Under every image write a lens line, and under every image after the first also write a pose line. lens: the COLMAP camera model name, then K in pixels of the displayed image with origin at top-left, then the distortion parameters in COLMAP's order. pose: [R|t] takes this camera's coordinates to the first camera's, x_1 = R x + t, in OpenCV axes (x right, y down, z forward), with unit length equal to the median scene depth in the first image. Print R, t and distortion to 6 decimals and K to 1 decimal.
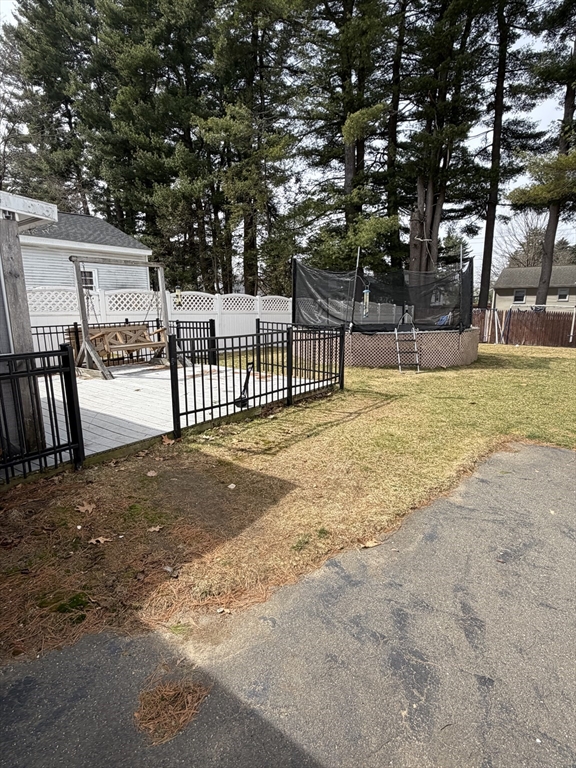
lens RADIAL K [[411.3, 0, 287.0], [0, 411.3, 385.0], [0, 0, 1]] dist [0.001769, -0.000913]
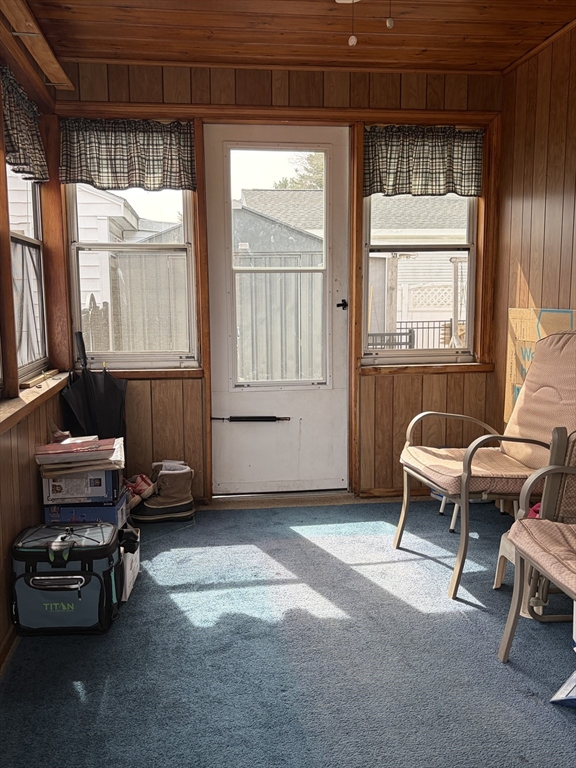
lens RADIAL K [[714.0, 0, 287.6], [0, 714.0, 385.3], [0, 0, 1]] dist [-0.000695, 0.000000]
pose [[0.719943, 0.089013, -0.688302, 0.449048], [-0.133847, 0.990931, -0.011850, 0.092531], [0.681005, 0.100659, 0.725328, -0.574797]]
